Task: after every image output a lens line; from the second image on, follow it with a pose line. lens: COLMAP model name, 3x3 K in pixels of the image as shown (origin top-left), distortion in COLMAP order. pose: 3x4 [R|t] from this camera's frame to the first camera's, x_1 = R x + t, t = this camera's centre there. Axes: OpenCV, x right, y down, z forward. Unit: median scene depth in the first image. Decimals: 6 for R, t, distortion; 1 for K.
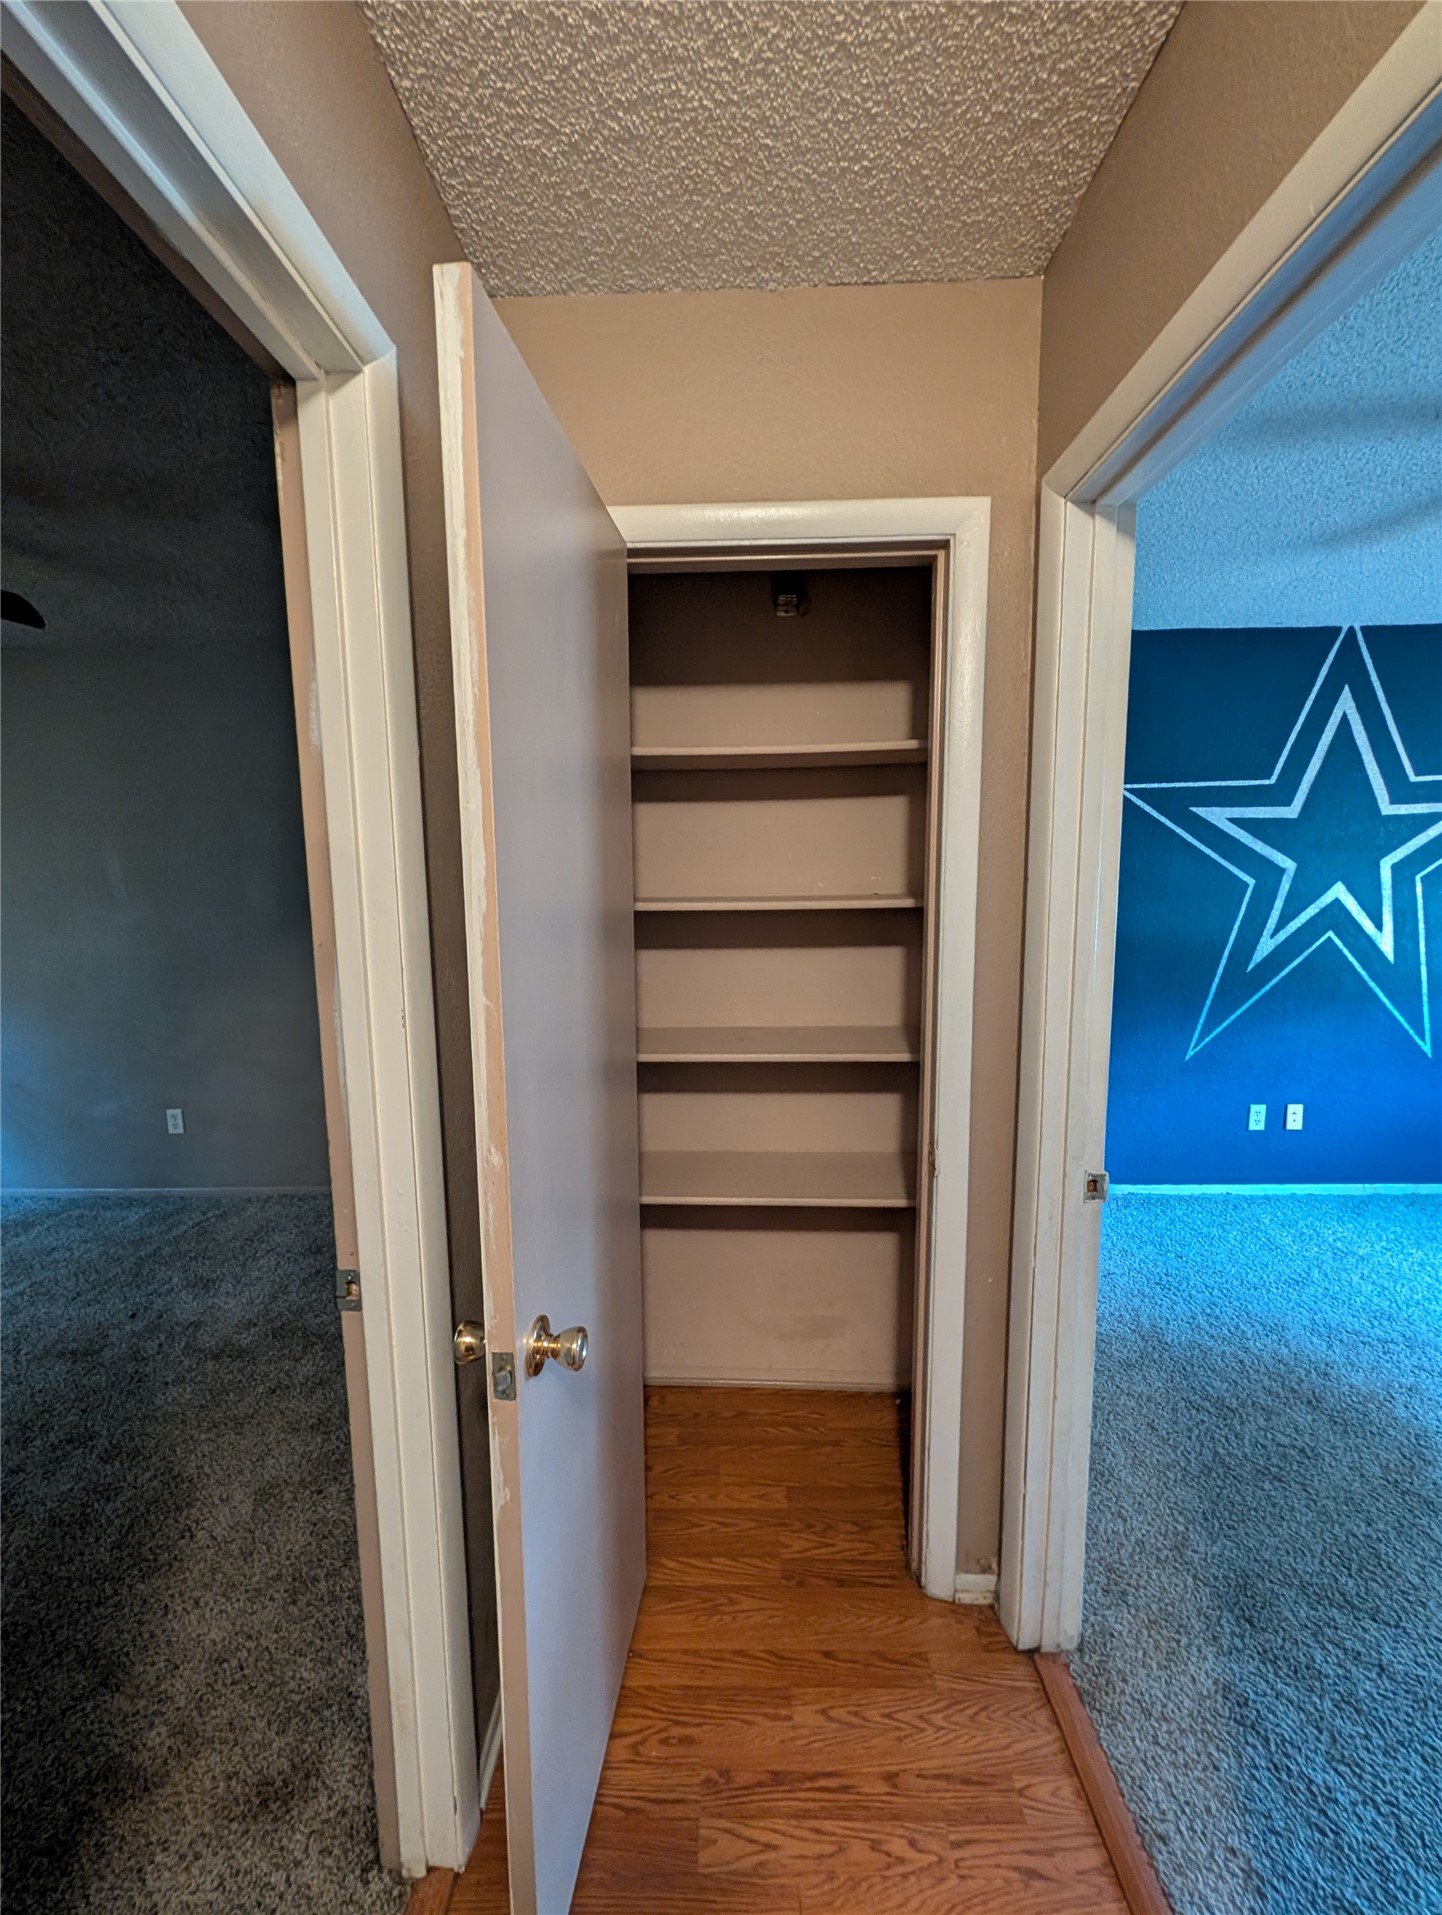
lens RADIAL K [[728.9, 0, 725.7], [0, 728.9, 958.5], [0, 0, 1]] dist [-0.008100, 0.000066]
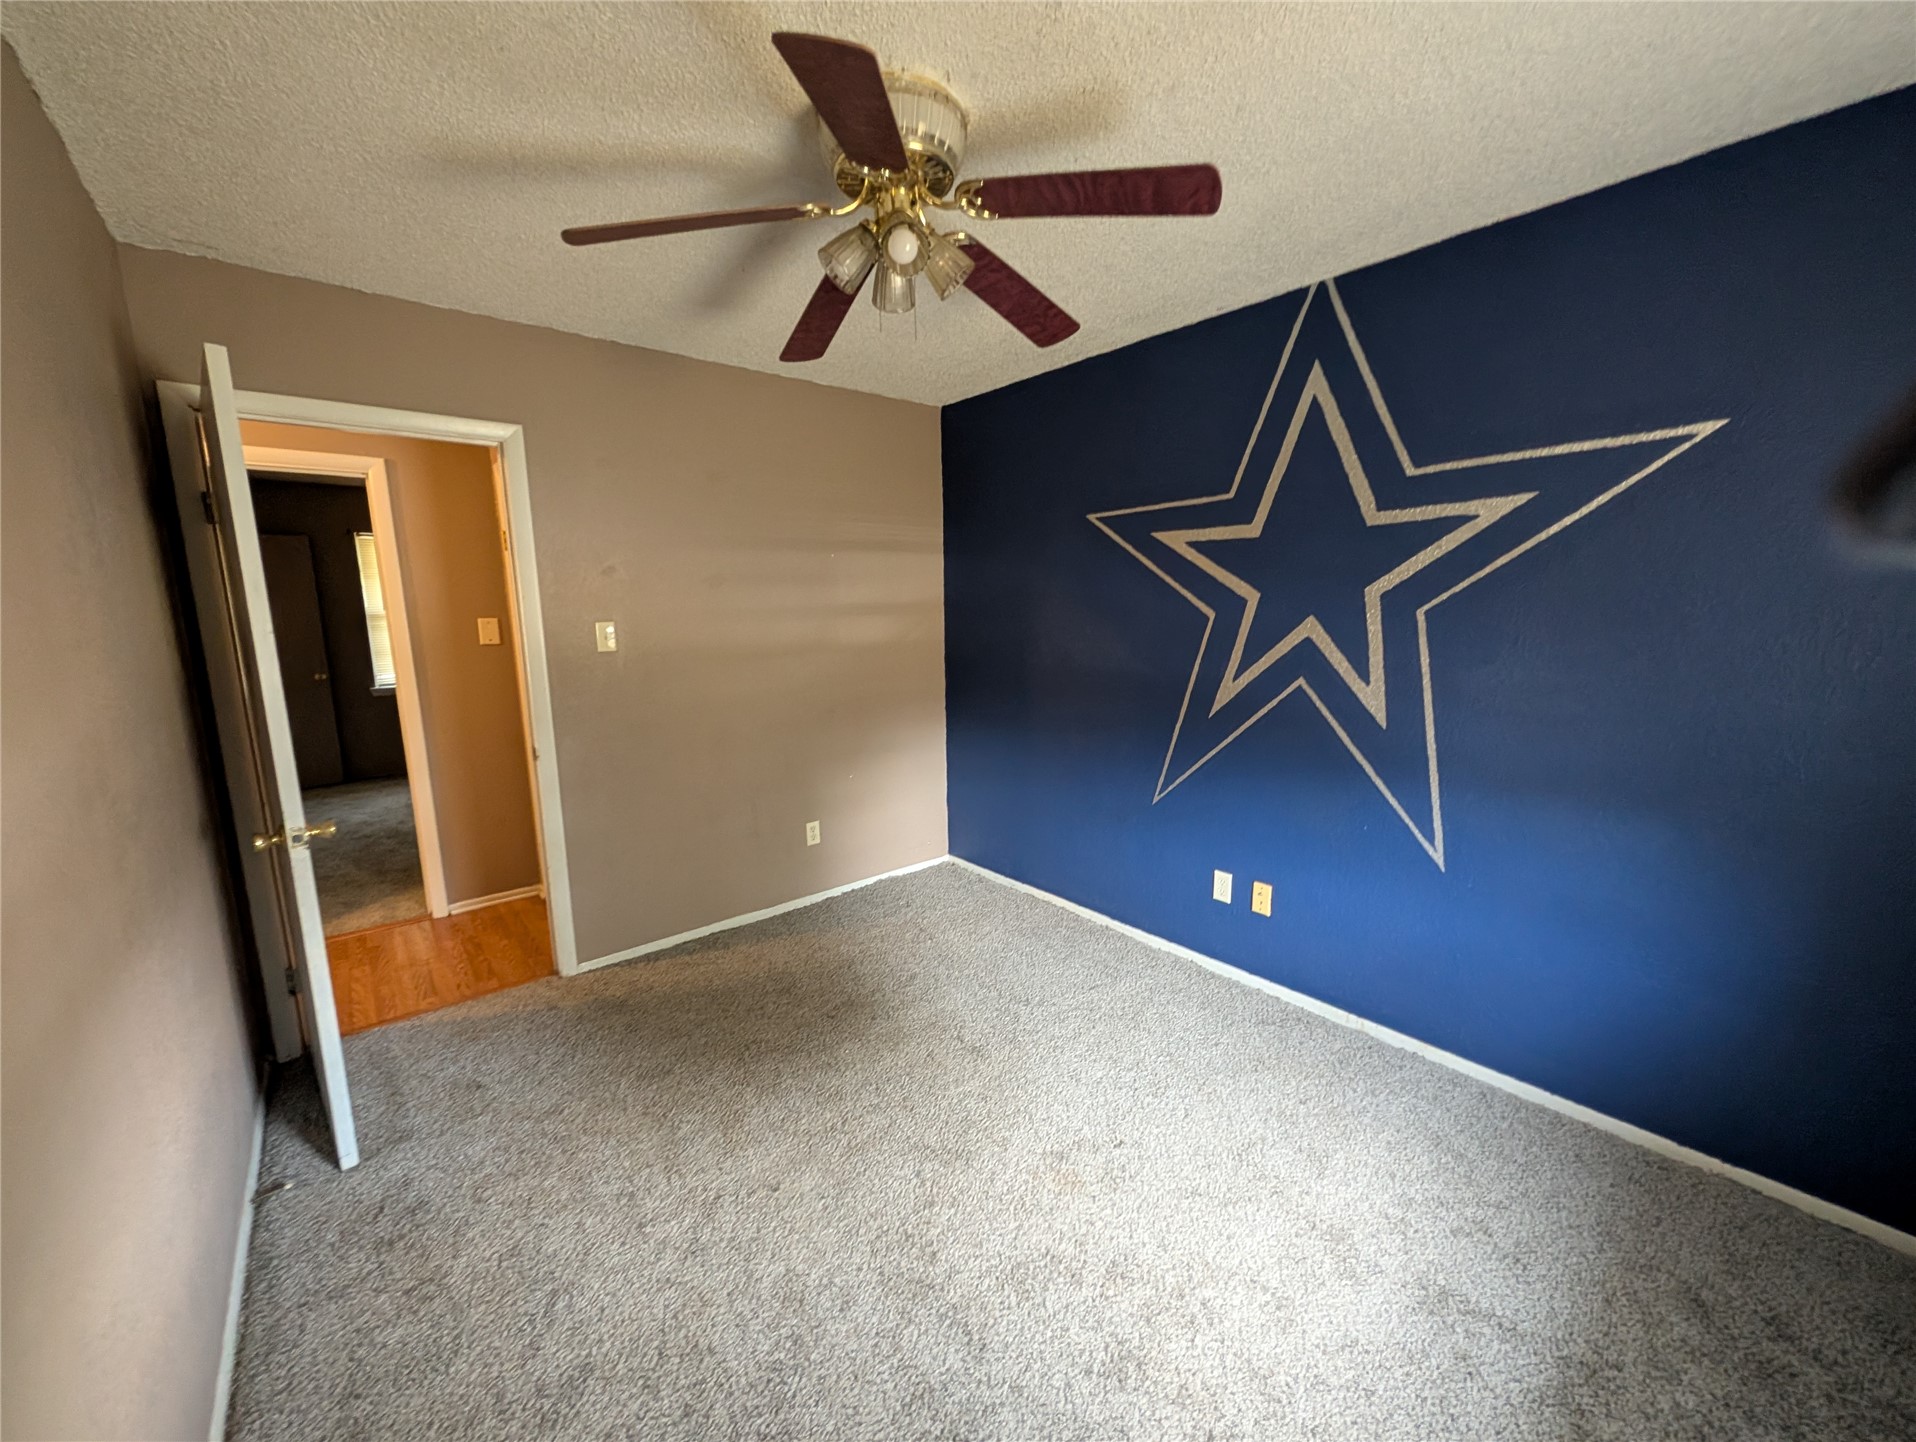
lens RADIAL K [[729.3, 0, 959.5], [0, 729.3, 725.1], [0, 0, 1]] dist [-0.008100, 0.000066]
pose [[0.669106, 0.128355, -0.731999, 1.190355], [-0.082545, 0.991713, 0.098442, -0.035076], [0.738569, -0.005445, 0.674156, 0.187963]]
